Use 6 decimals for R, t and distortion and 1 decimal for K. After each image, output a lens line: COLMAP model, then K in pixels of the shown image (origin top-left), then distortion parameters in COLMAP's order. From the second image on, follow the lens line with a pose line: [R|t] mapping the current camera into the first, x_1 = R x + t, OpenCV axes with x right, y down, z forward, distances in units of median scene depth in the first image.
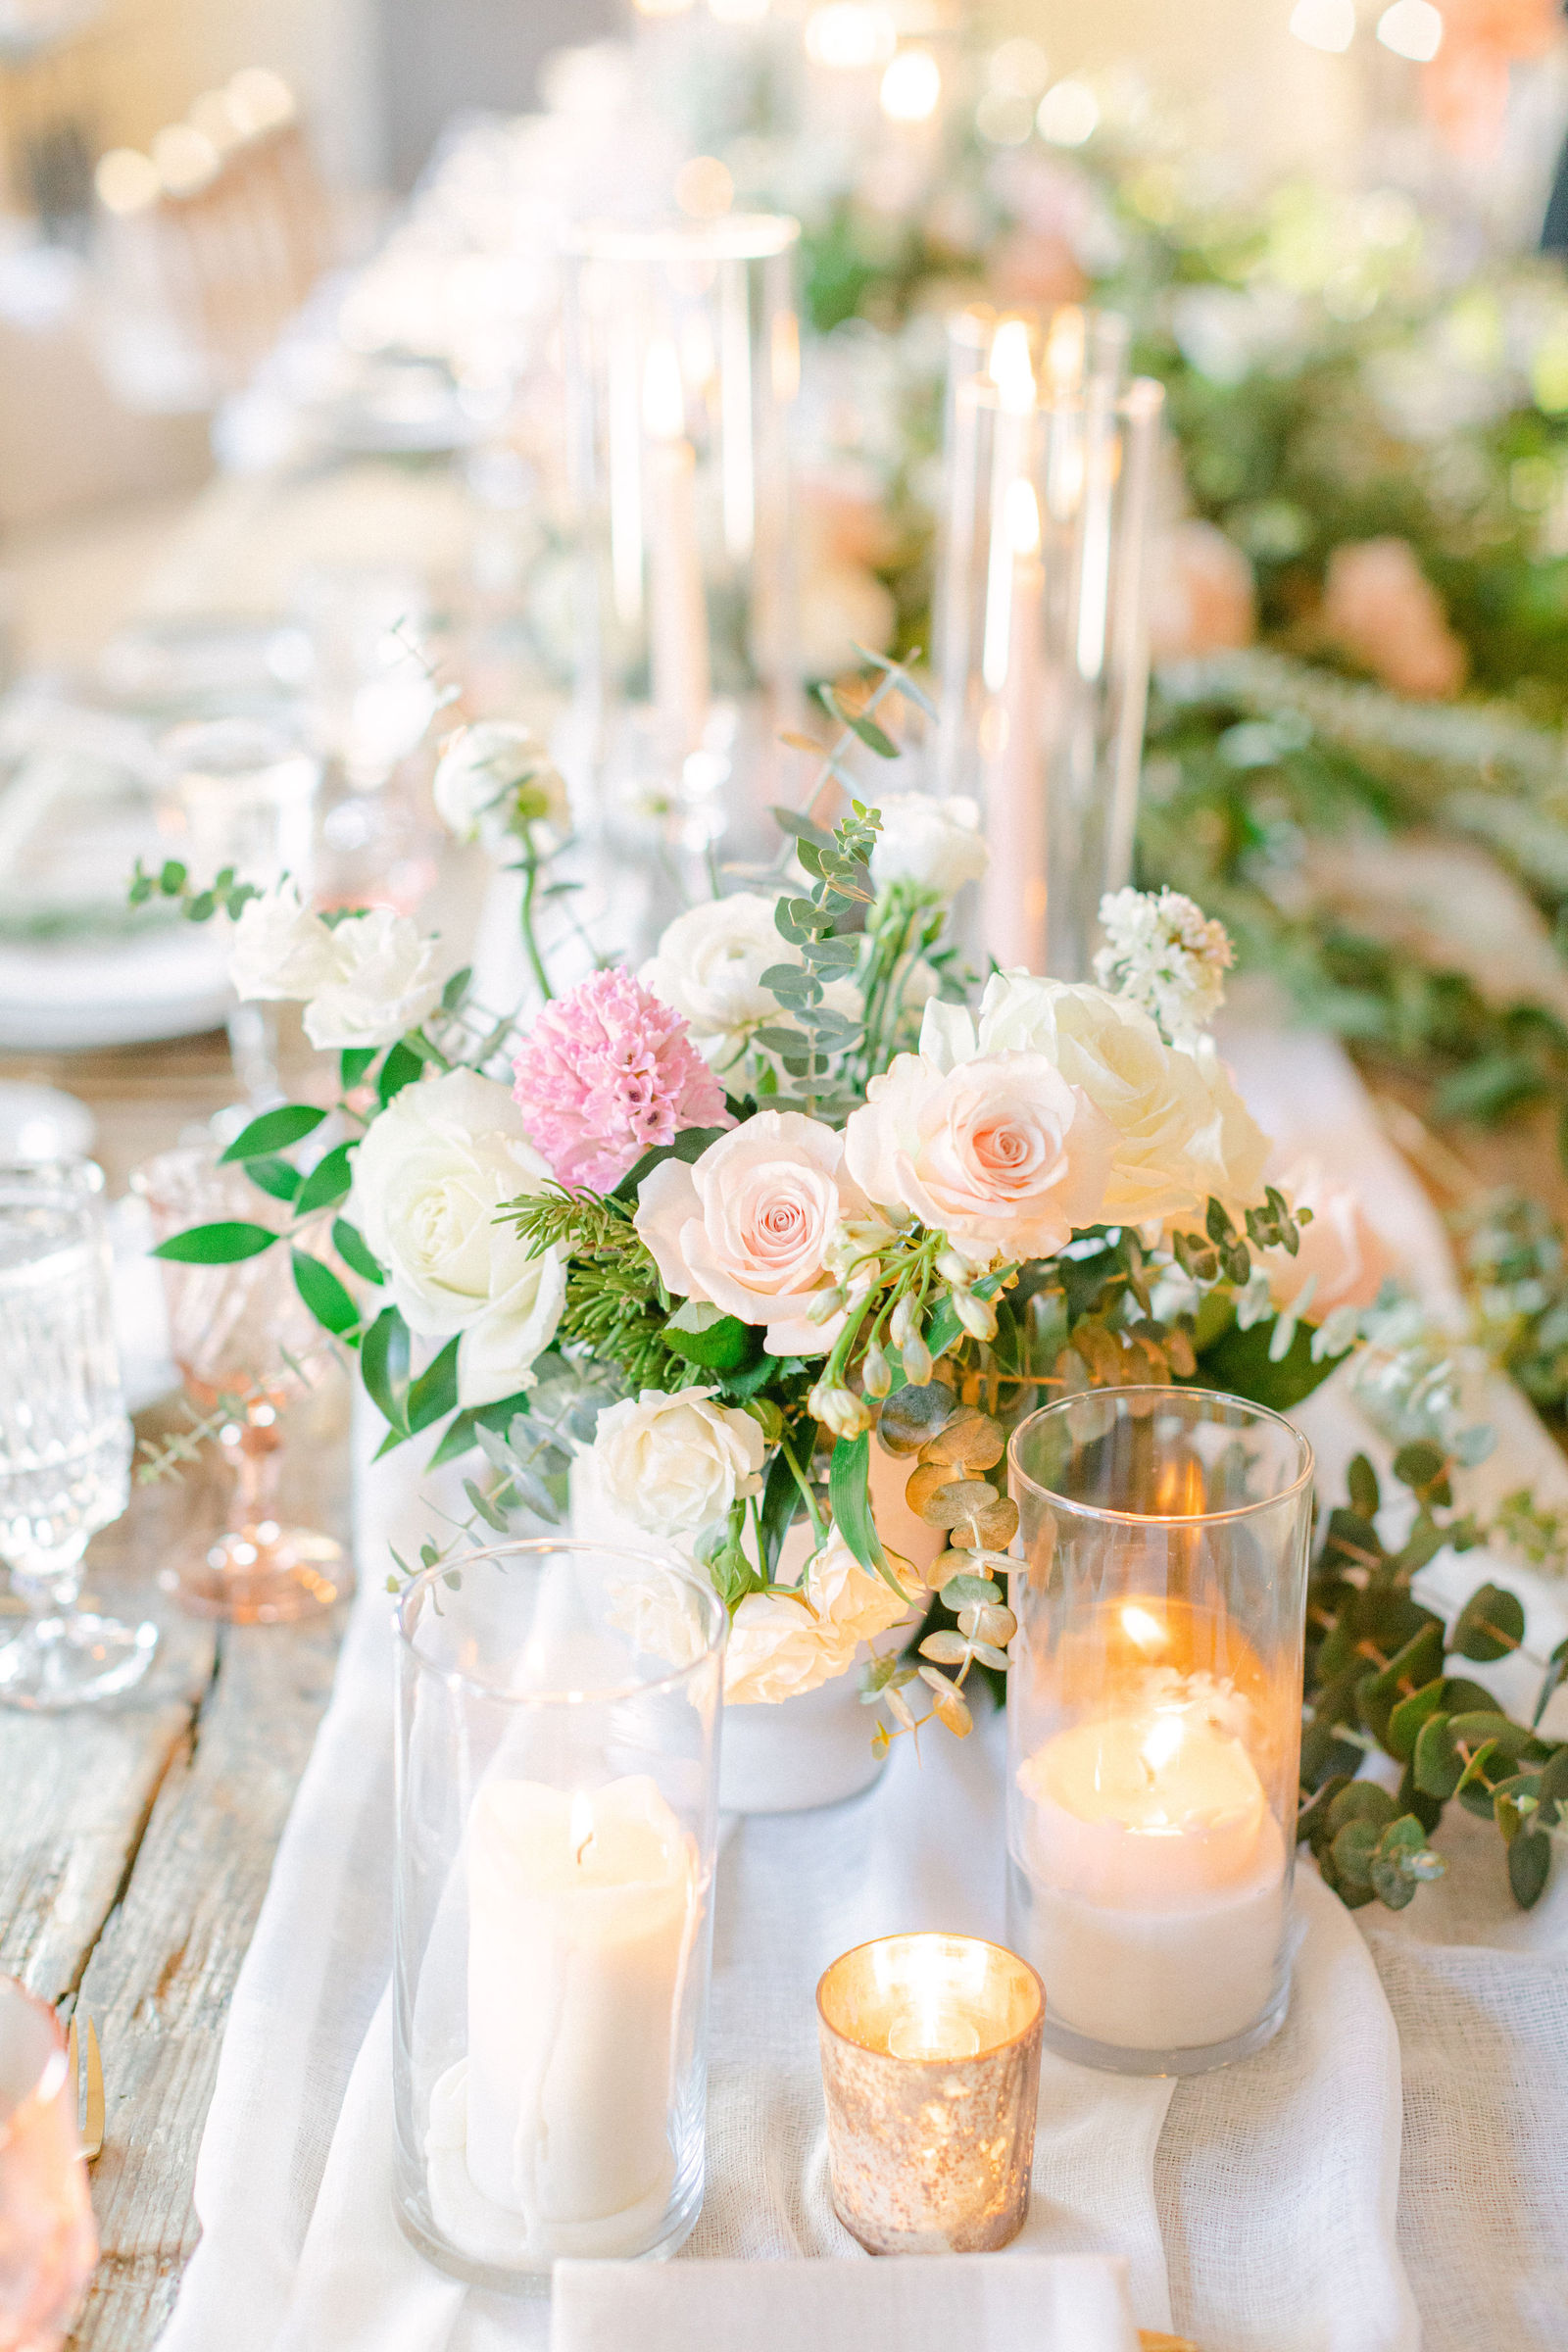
lens RADIAL K [[3553.0, 0, 786.0], [0, 3553.0, 1184.0], [0, 0, 1]] dist [0.042270, 0.000000]
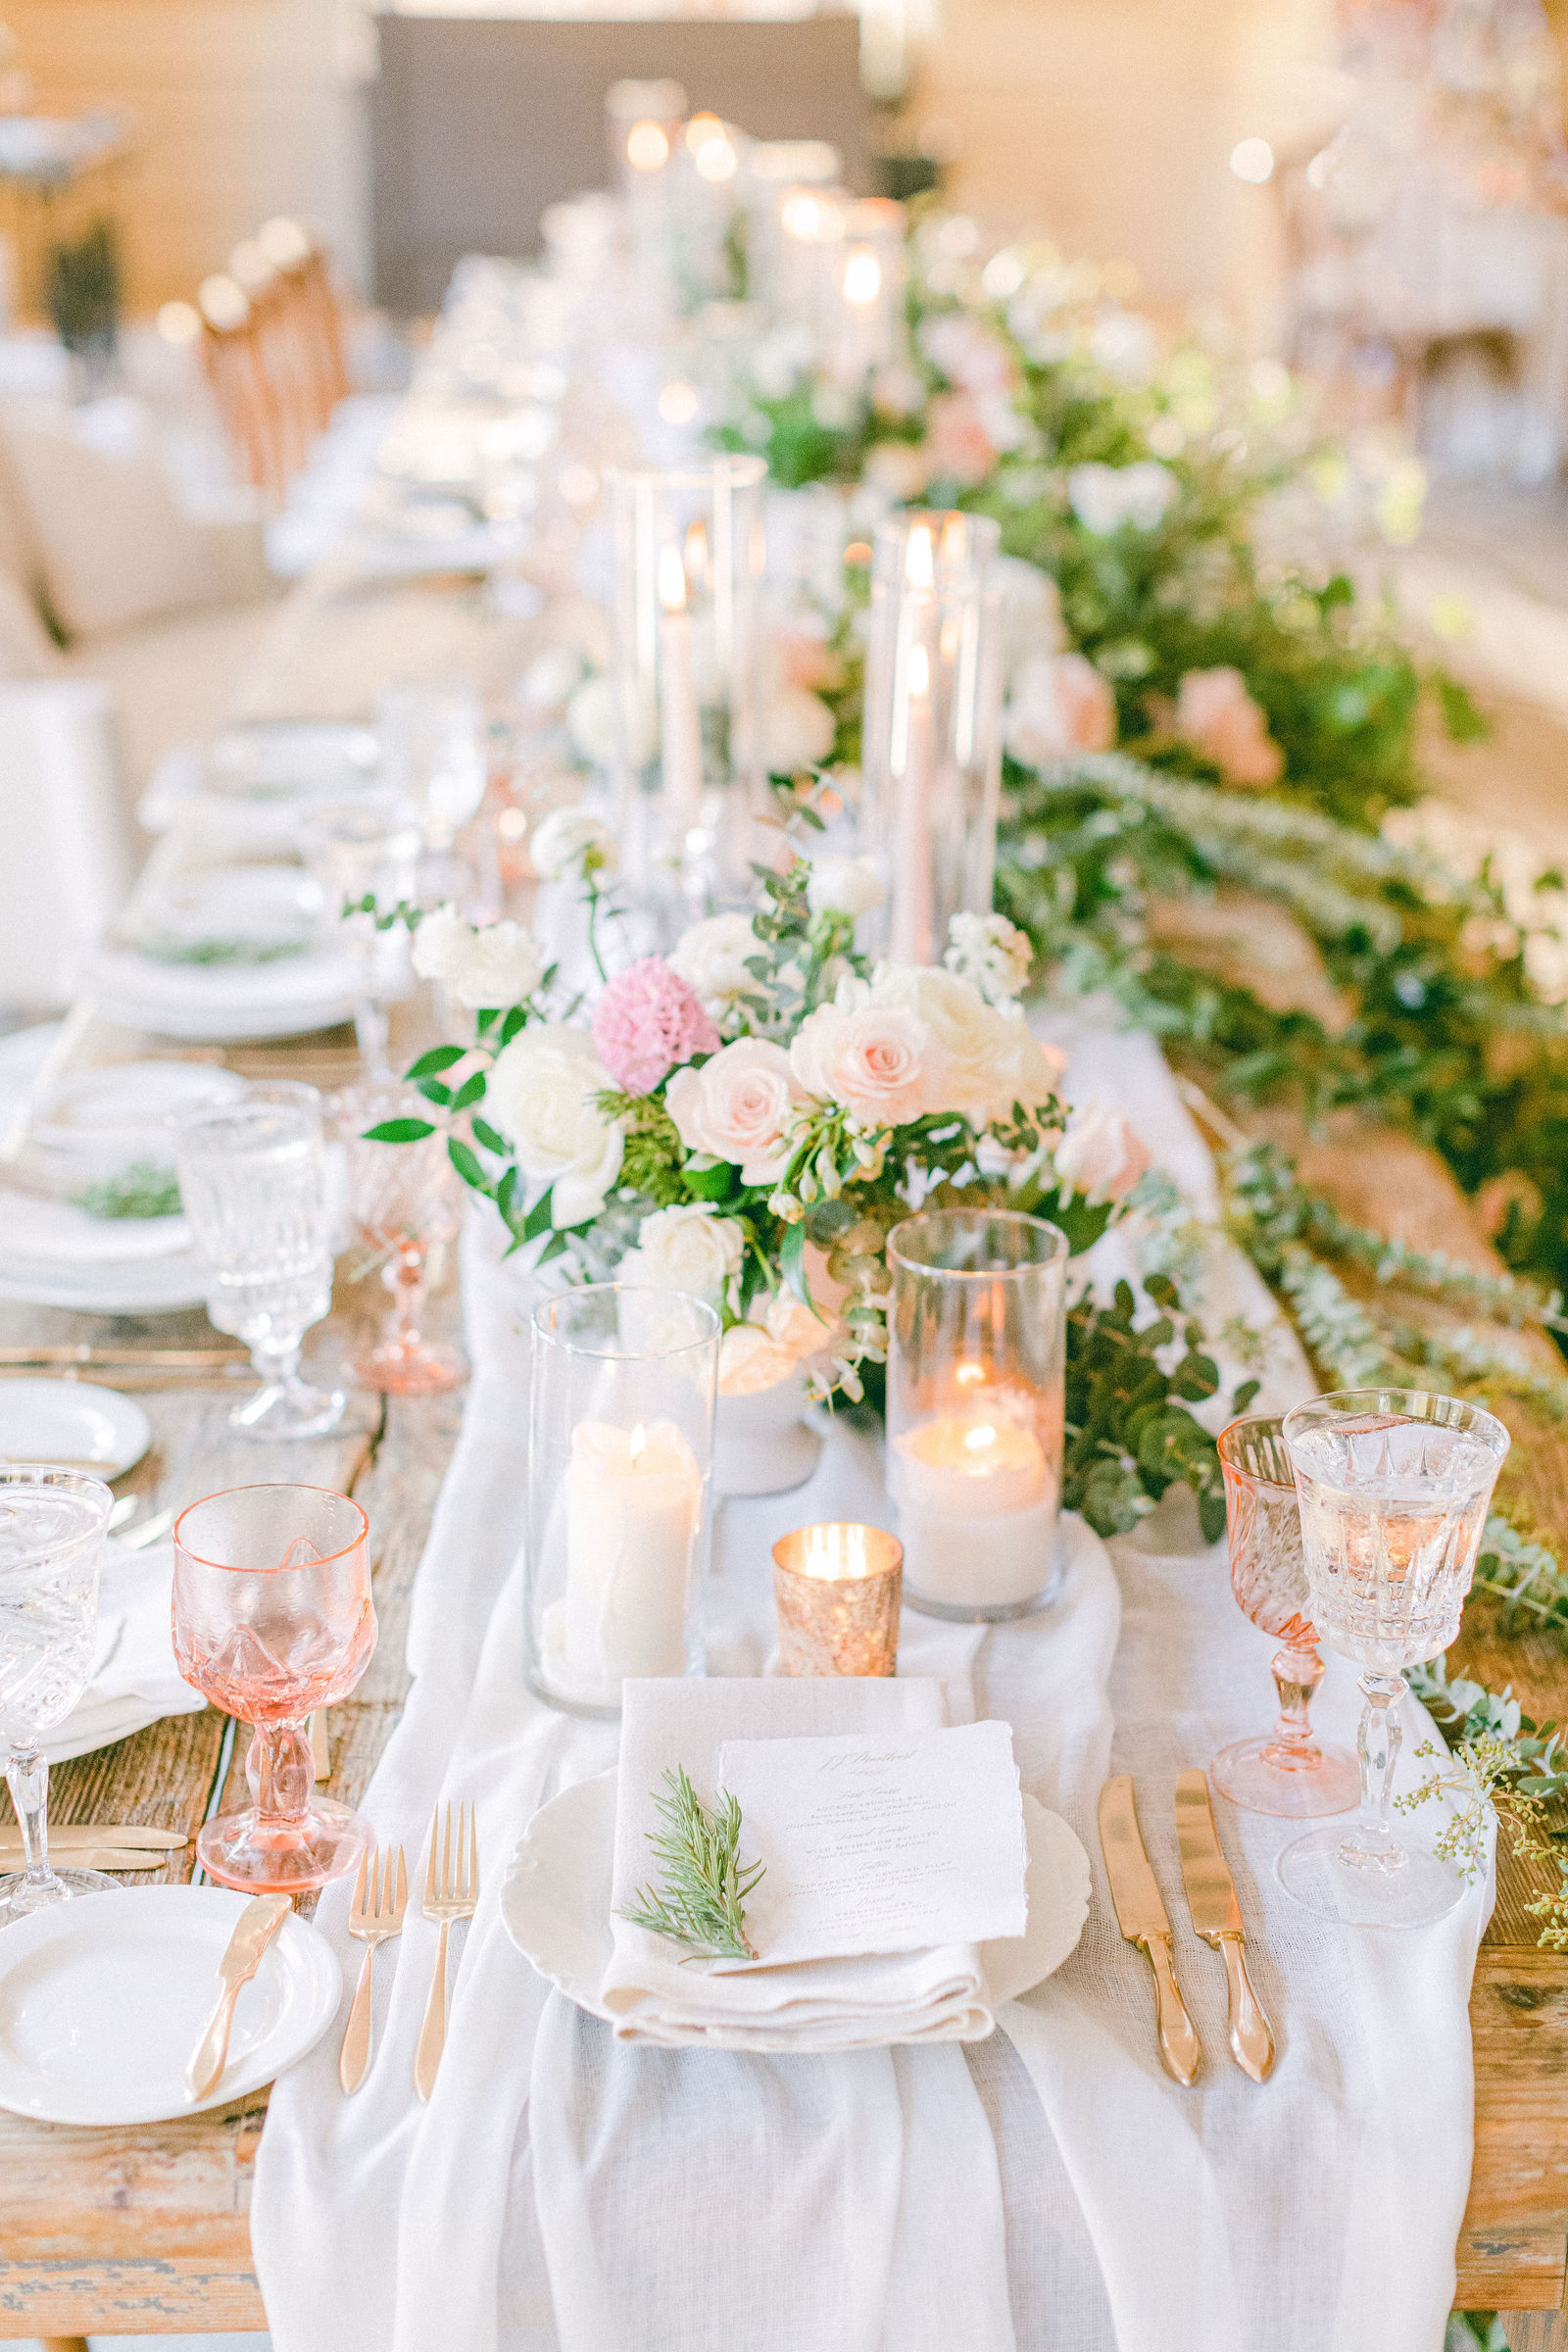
lens RADIAL K [[3553.0, 0, 782.3], [0, 3553.0, 1168.3], [0, 0, 1]] dist [0.042270, 0.000000]
pose [[0.999940, 0.006233, 0.009056, -0.002380], [-0.006010, 0.999681, -0.024534, 0.070168], [-0.009206, 0.024478, 0.999658, -0.586832]]
